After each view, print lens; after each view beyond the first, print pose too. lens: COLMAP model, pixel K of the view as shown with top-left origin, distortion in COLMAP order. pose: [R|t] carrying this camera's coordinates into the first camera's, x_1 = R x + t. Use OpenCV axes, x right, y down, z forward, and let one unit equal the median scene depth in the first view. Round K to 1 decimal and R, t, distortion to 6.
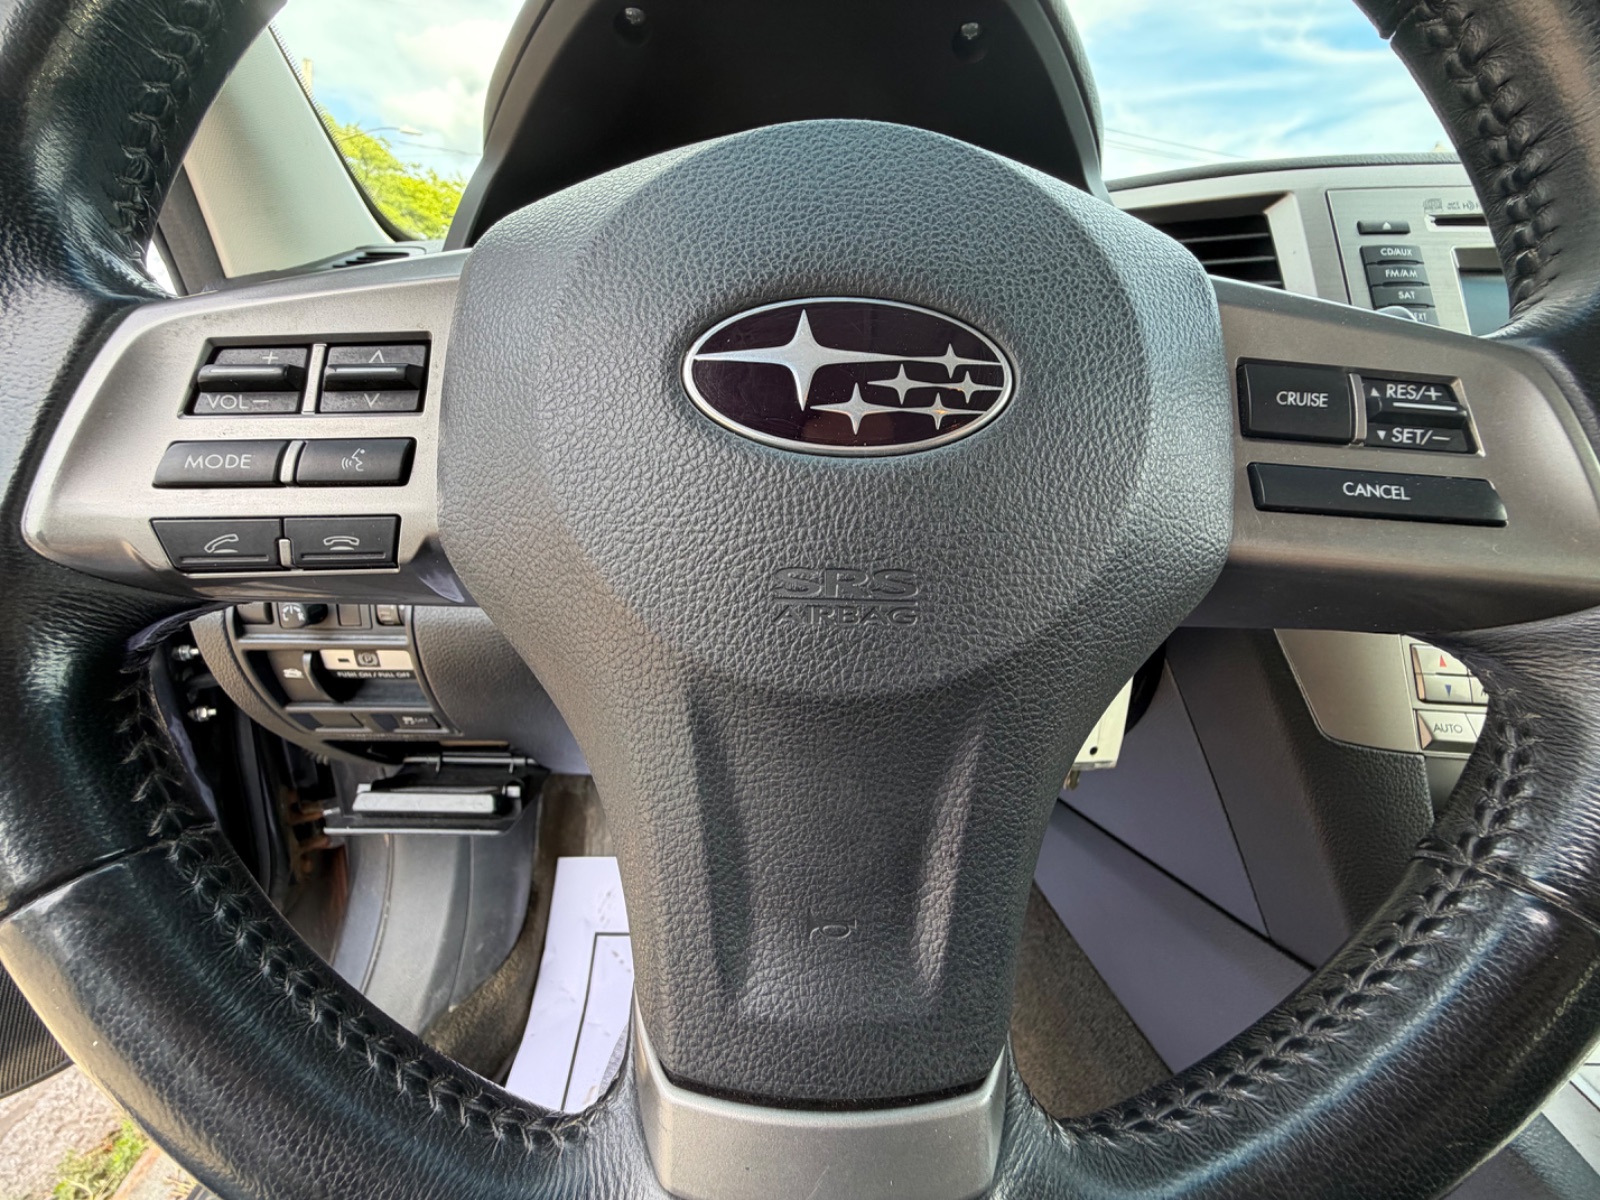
lens RADIAL K [[644.8, 0, 796.0], [0, 644.8, 604.1], [0, 0, 1]] dist [-0.000335, -0.000046]
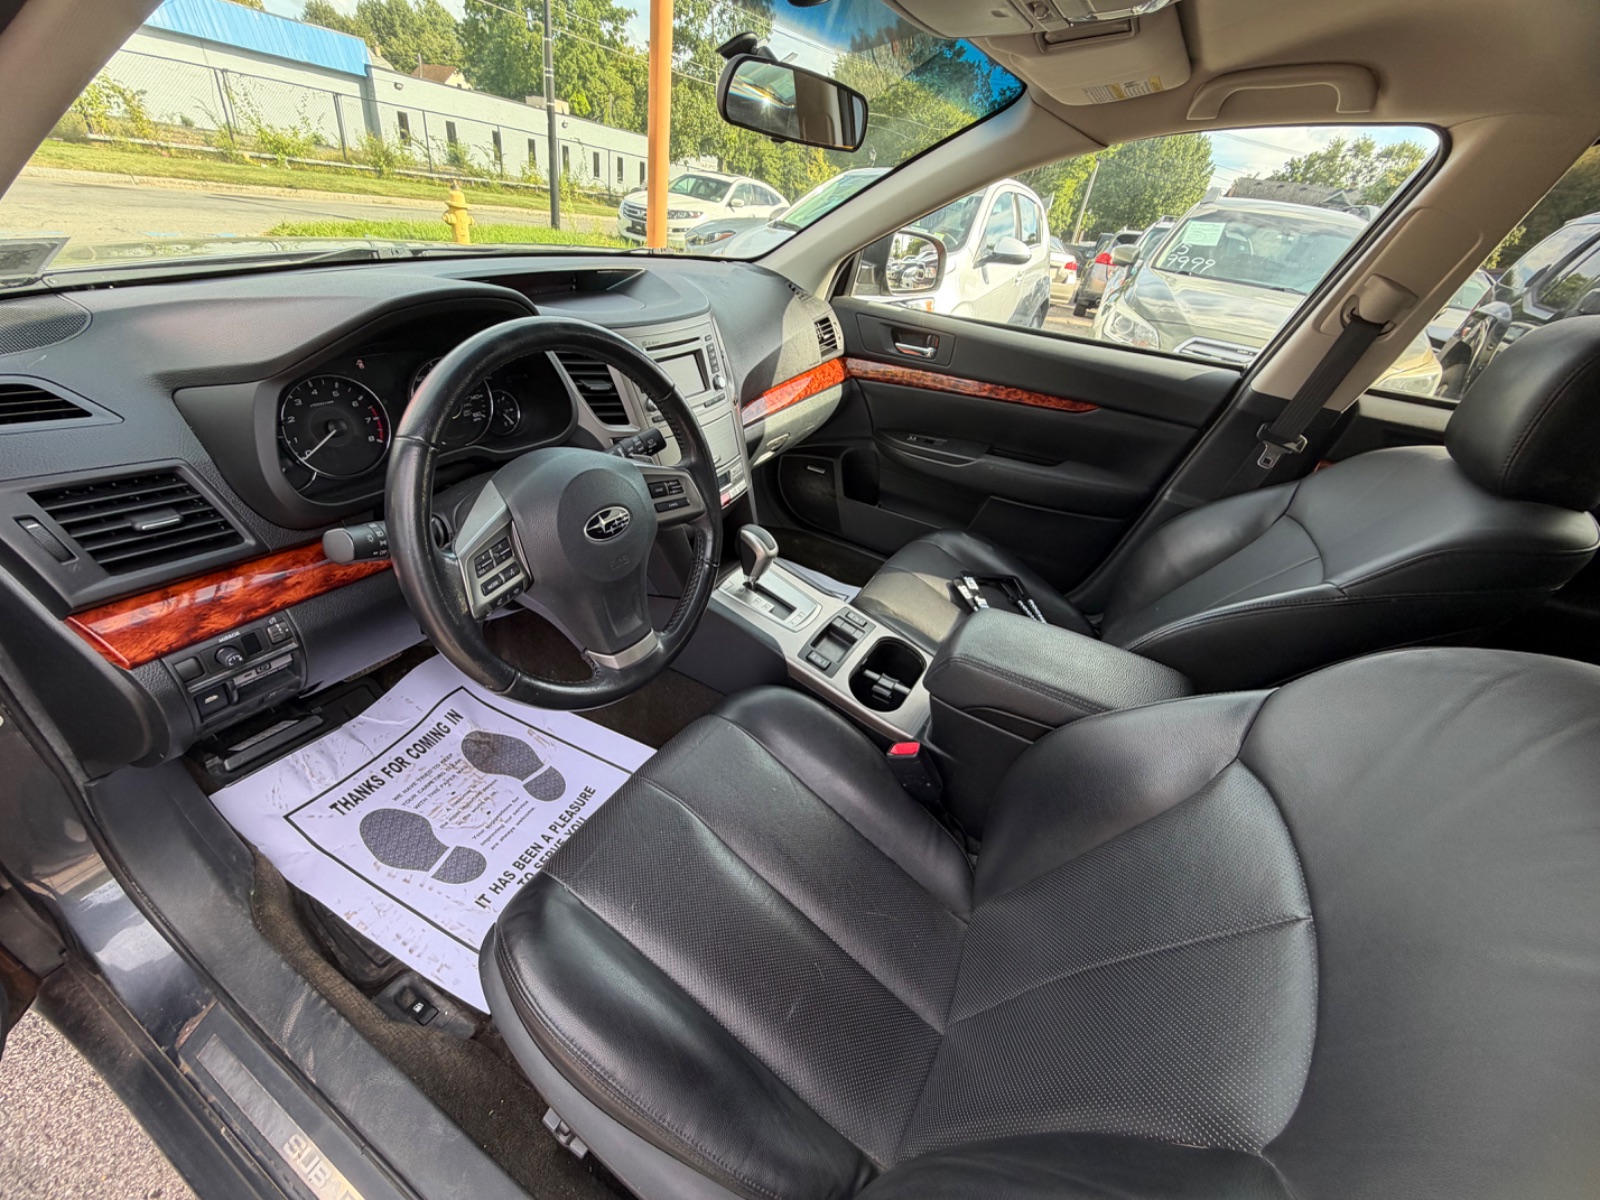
lens RADIAL K [[641.0, 0, 796.0], [0, 641.0, 603.1], [0, 0, 1]] dist [-0.000009, -0.000268]
pose [[0.531140, -0.424736, 0.733137, -2.920109], [0.140183, 0.897406, 0.418345, -1.569774], [-0.835607, -0.119427, 0.536189, -2.918346]]
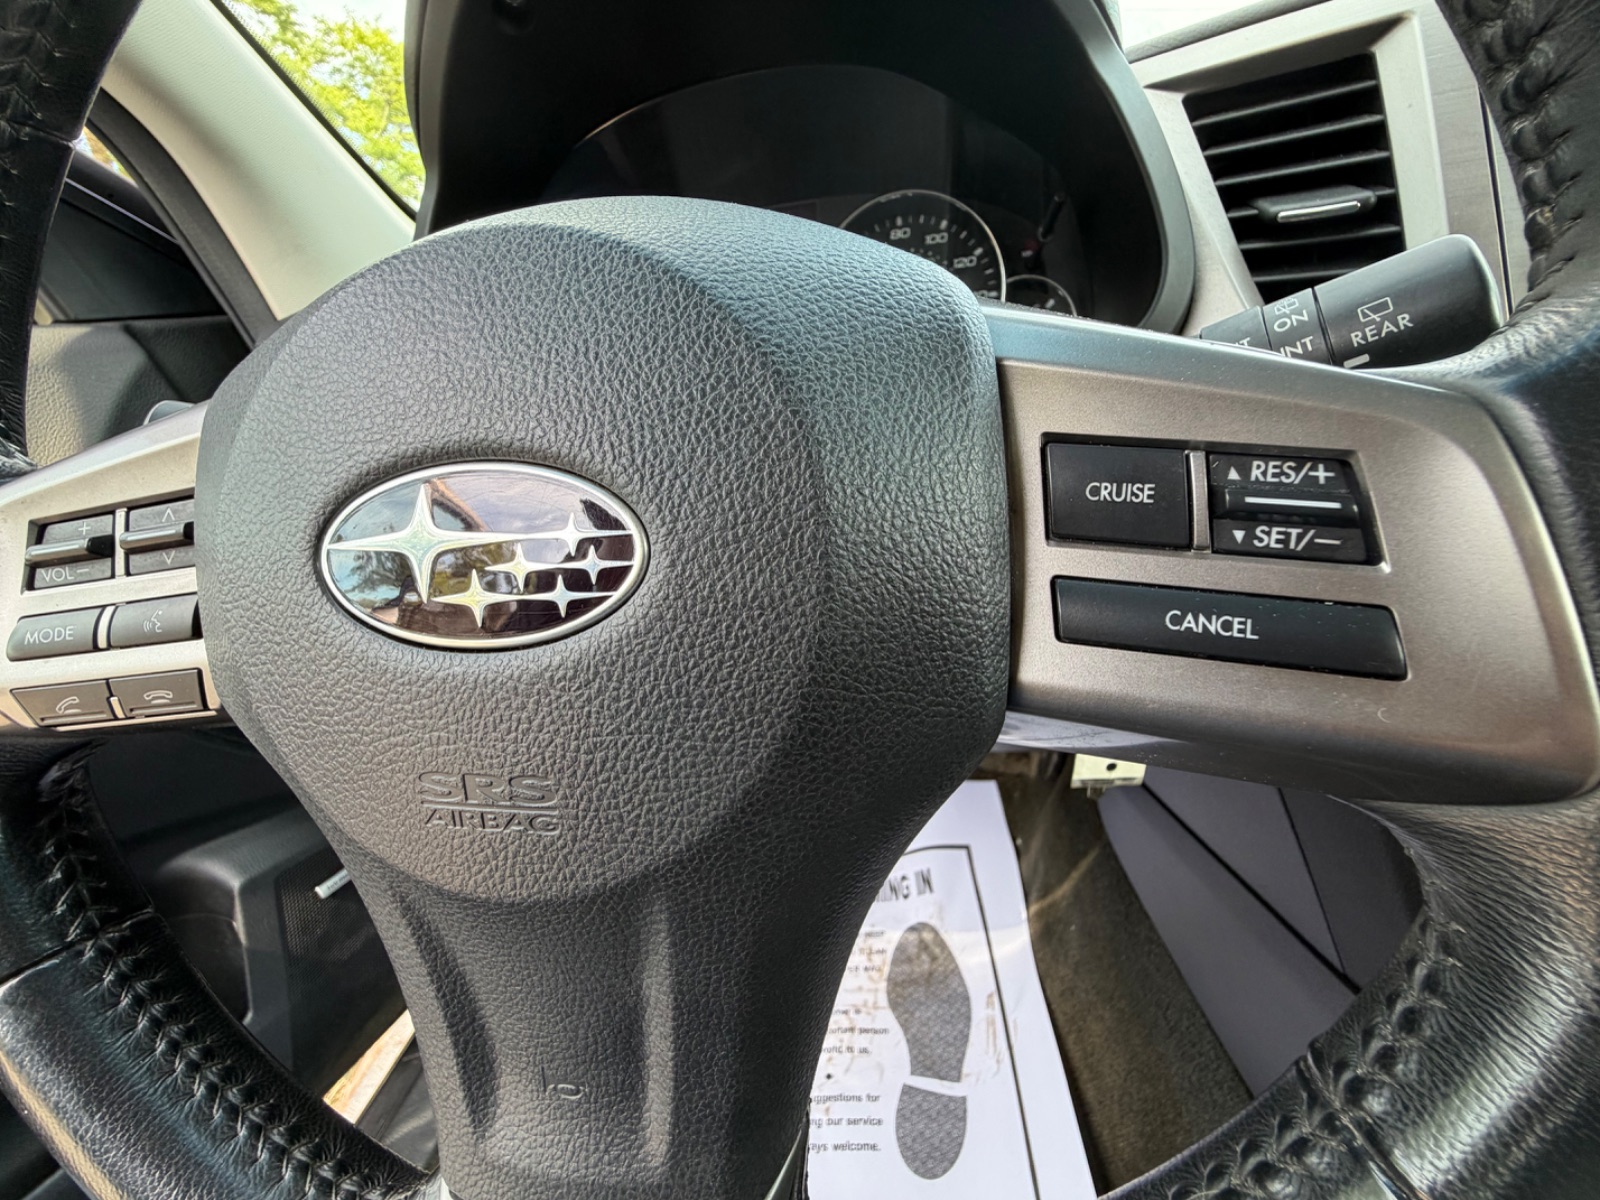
lens RADIAL K [[646.4, 0, 796.2], [0, 646.4, 603.9], [0, 0, 1]] dist [0.000252, -0.000296]
pose [[0.972731, -0.034461, -0.229360, 0.614532], [0.064940, 0.989814, 0.126696, -0.321443], [0.222658, -0.138136, 0.965061, 0.198128]]
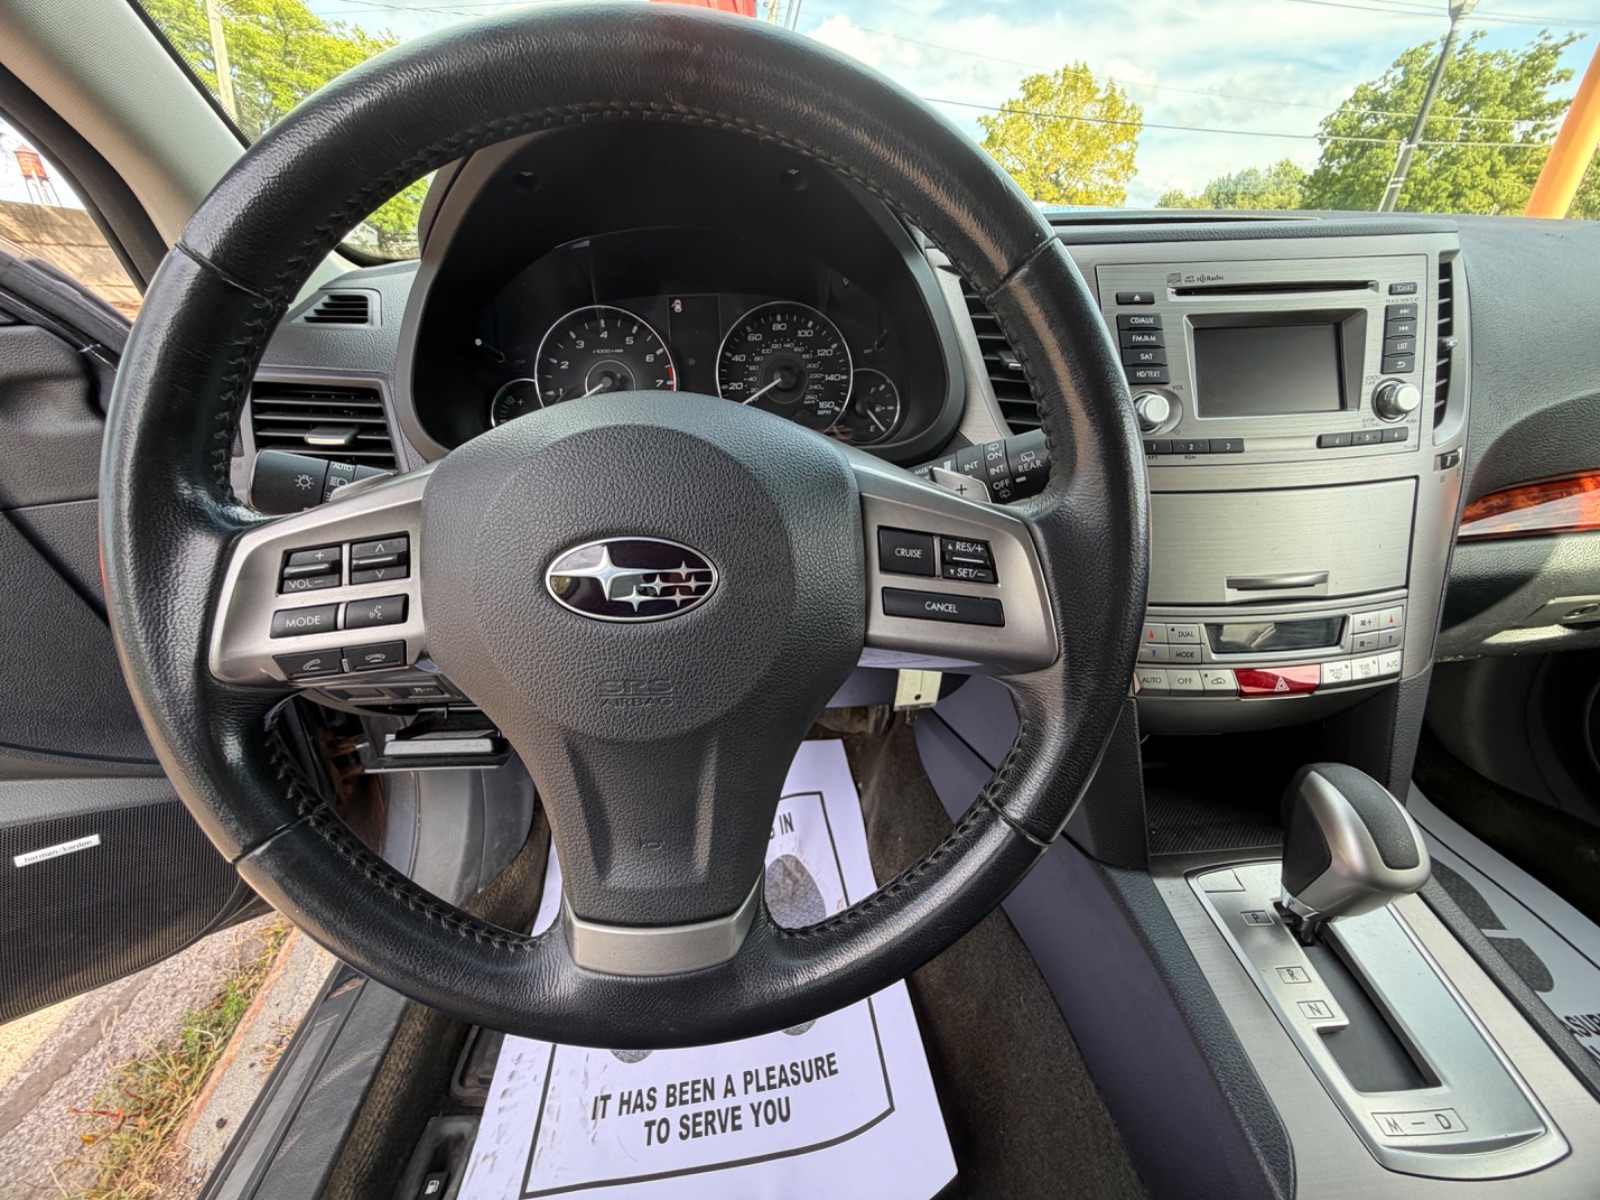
lens RADIAL K [[641.0, 0, 796.0], [0, 641.0, 603.1], [0, 0, 1]] dist [-0.000009, -0.000268]
pose [[0.999203, -0.039495, 0.005868, 0.479962], [0.038112, 0.987220, 0.154738, -0.483548], [-0.011905, -0.154391, 0.987938, -0.782572]]
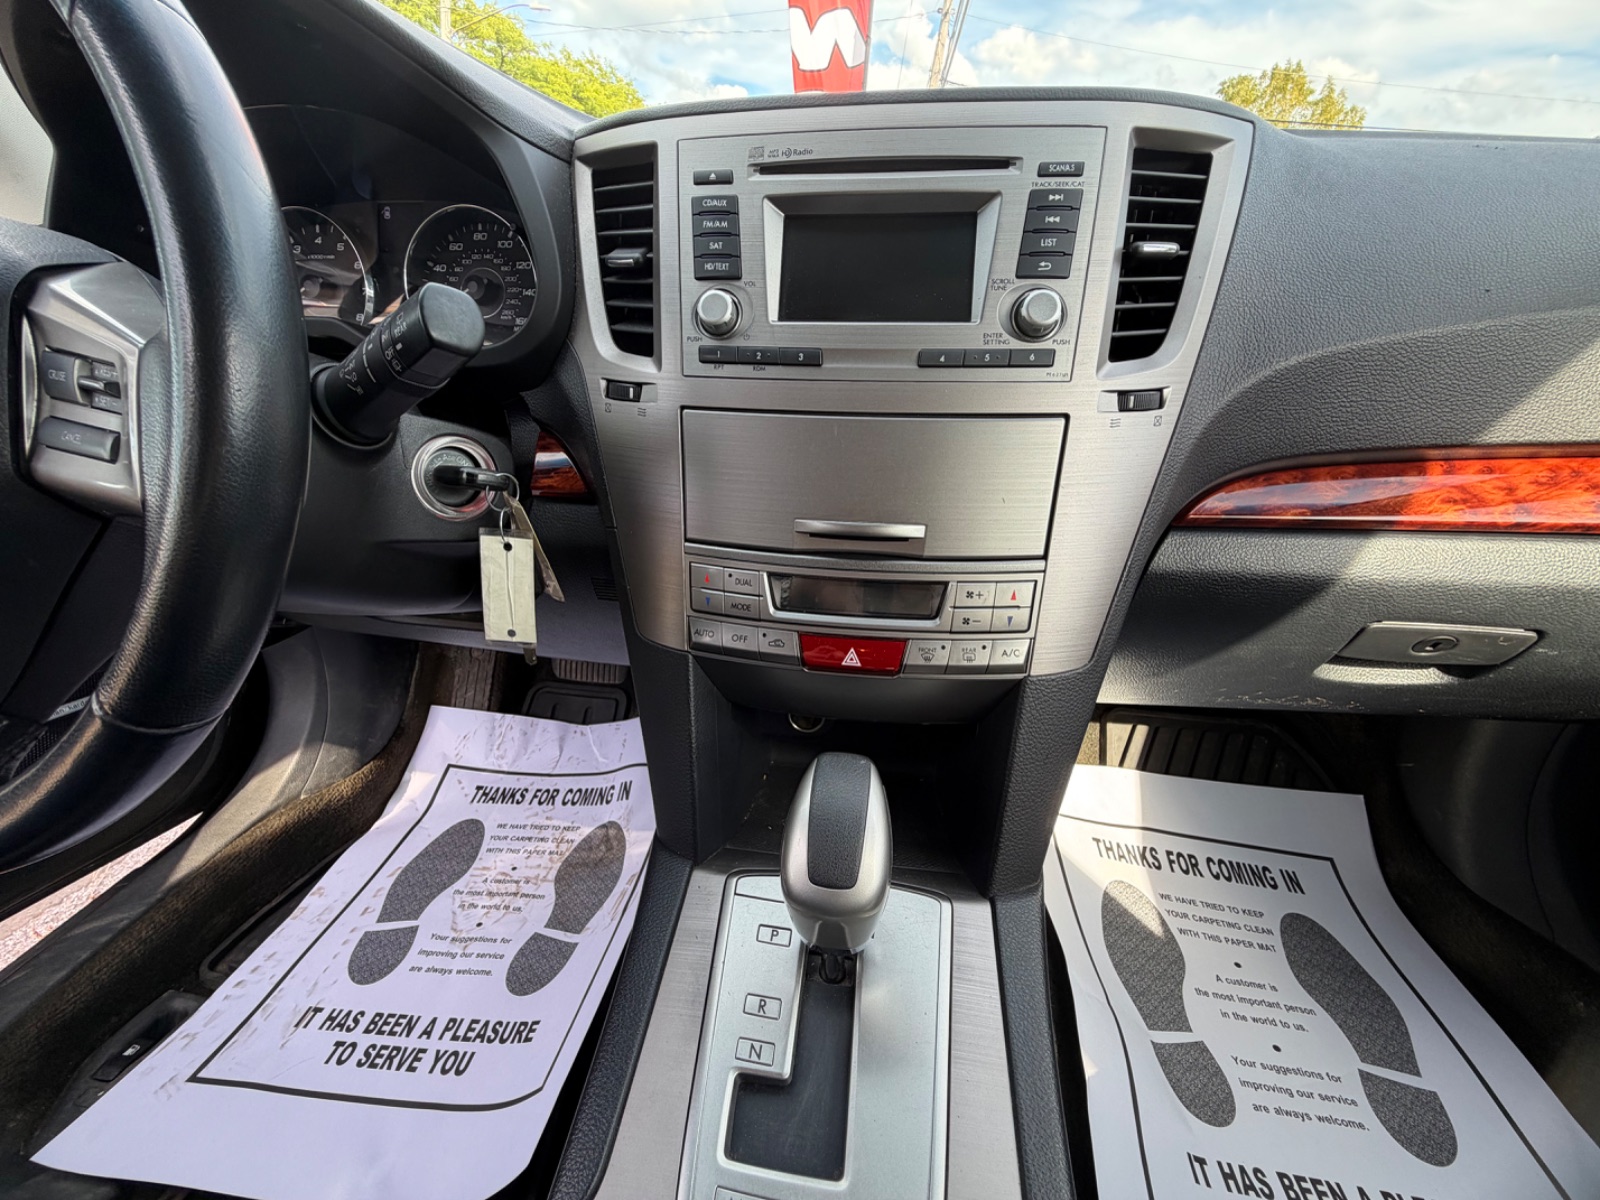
lens RADIAL K [[641.0, 0, 796.0], [0, 641.0, 603.1], [0, 0, 1]] dist [-0.000009, -0.000268]
pose [[0.982116, 0.079486, -0.170678, 2.966637], [-0.054587, 0.987790, 0.145914, -0.099191], [0.180192, -0.133988, 0.974463, -0.275231]]
